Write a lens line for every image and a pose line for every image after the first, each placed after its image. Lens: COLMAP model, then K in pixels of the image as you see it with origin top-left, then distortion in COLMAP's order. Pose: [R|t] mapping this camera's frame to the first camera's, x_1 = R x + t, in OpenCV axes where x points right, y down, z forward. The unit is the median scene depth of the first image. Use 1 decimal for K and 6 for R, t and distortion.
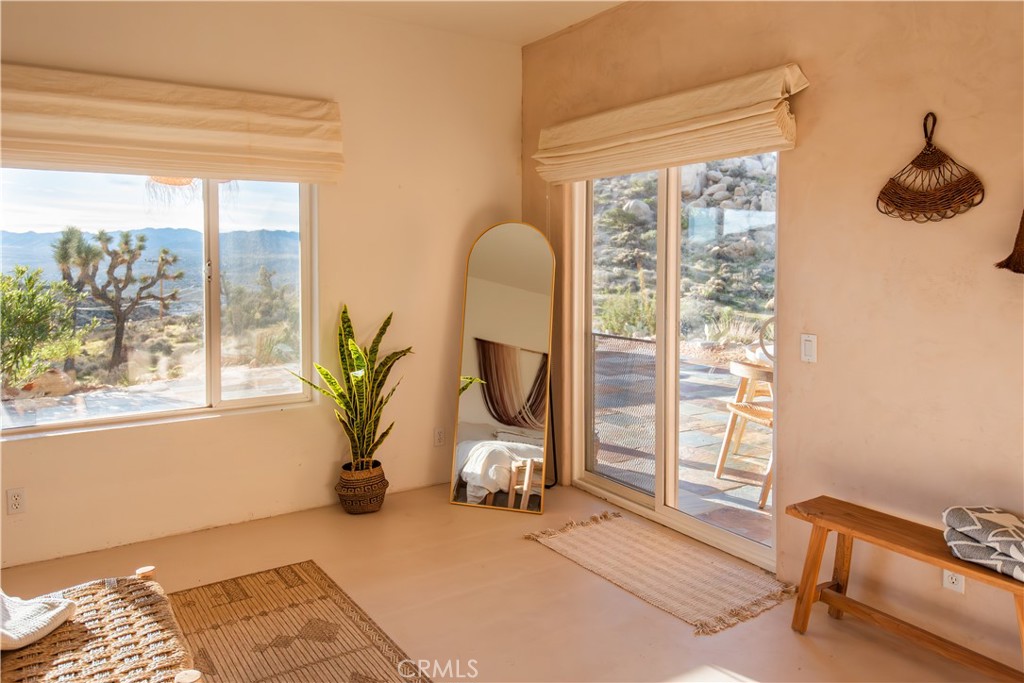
lens RADIAL K [[738.4, 0, 508.9], [0, 738.4, 280.6], [0, 0, 1]] dist [0.047016, -0.000971]
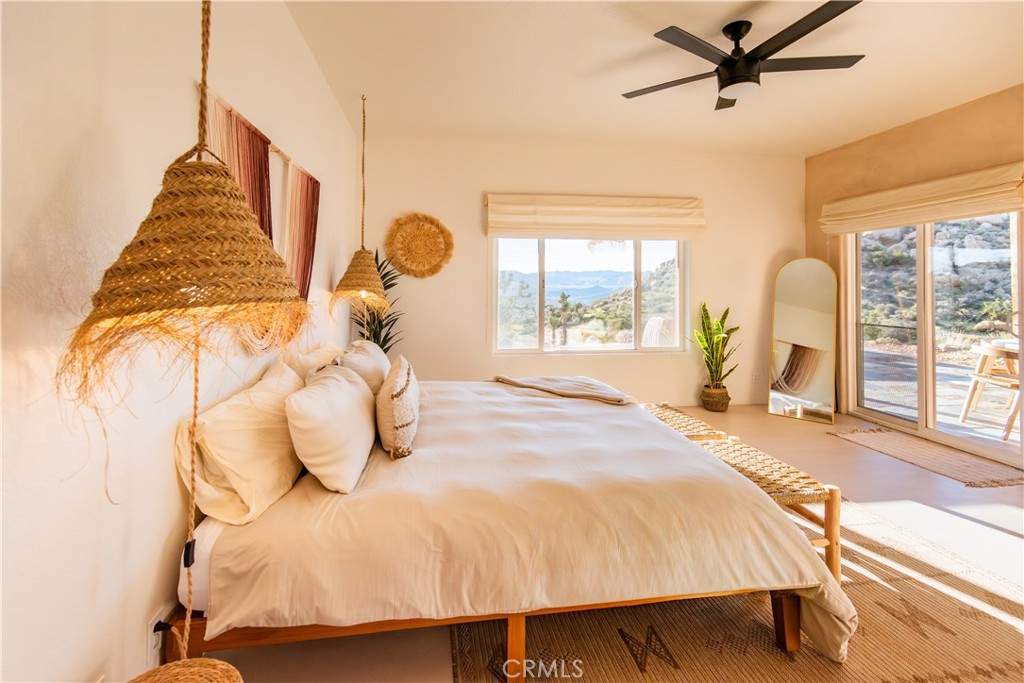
lens RADIAL K [[465.6, 0, 509.0], [0, 465.6, 275.5], [0, 0, 1]] dist [0.026218, -0.009238]
pose [[0.905803, -0.002529, -0.423692, -0.166310], [-0.021054, 0.998478, -0.050970, 0.036362], [0.423176, 0.055089, 0.904371, -0.324577]]
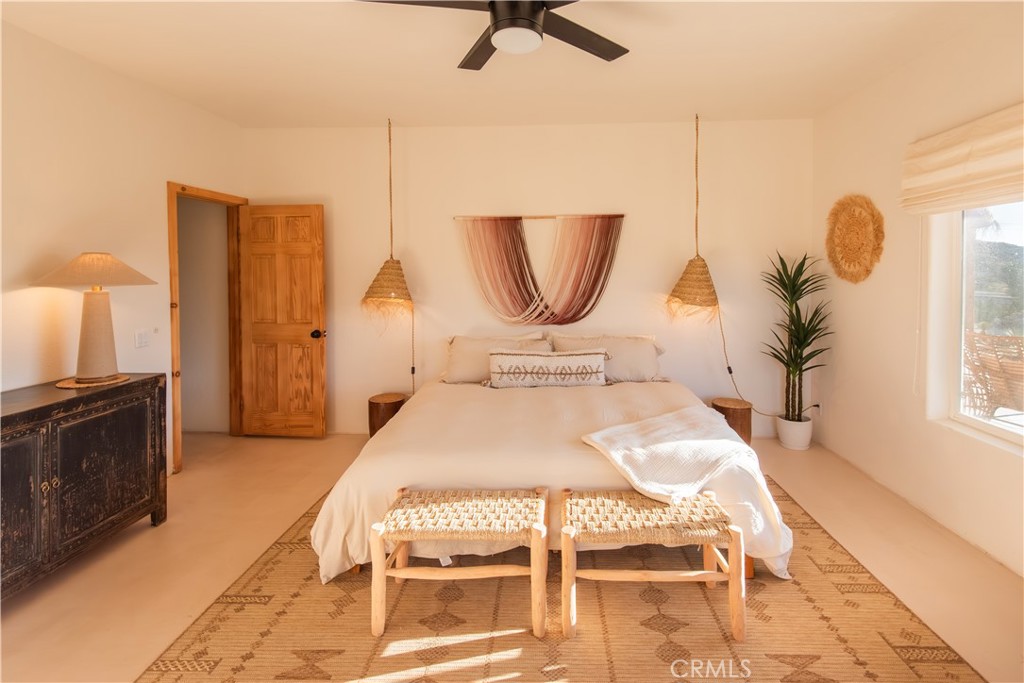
lens RADIAL K [[505.5, 0, 536.3], [0, 505.5, 274.7], [0, 0, 1]] dist [0.031468, -0.013072]
pose [[-0.574232, 0.012560, -0.818596, 0.242965], [-0.021765, 0.999295, 0.030600, -0.041423], [0.818403, 0.035388, -0.573554, 0.682002]]
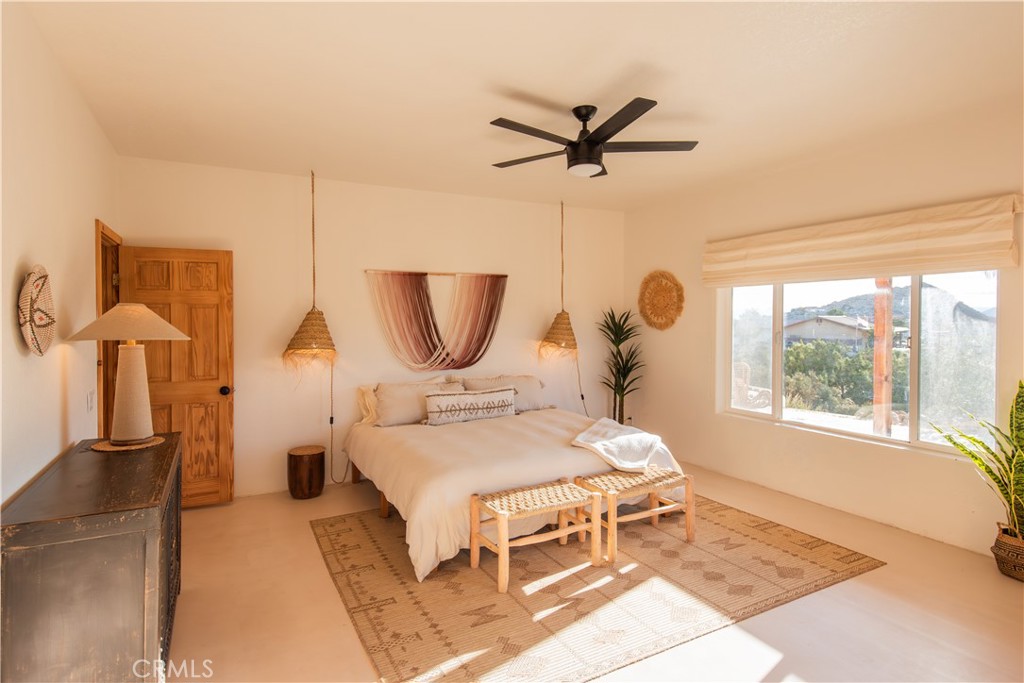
lens RADIAL K [[550.7, 0, 508.4], [0, 550.7, 319.6], [0, 0, 1]] dist [0.043819, -0.000090]
pose [[-0.079597, 0.005601, -0.996811, 0.661269], [-0.031951, 0.999456, 0.008167, -0.038179], [0.996315, 0.032499, -0.079375, 0.331279]]
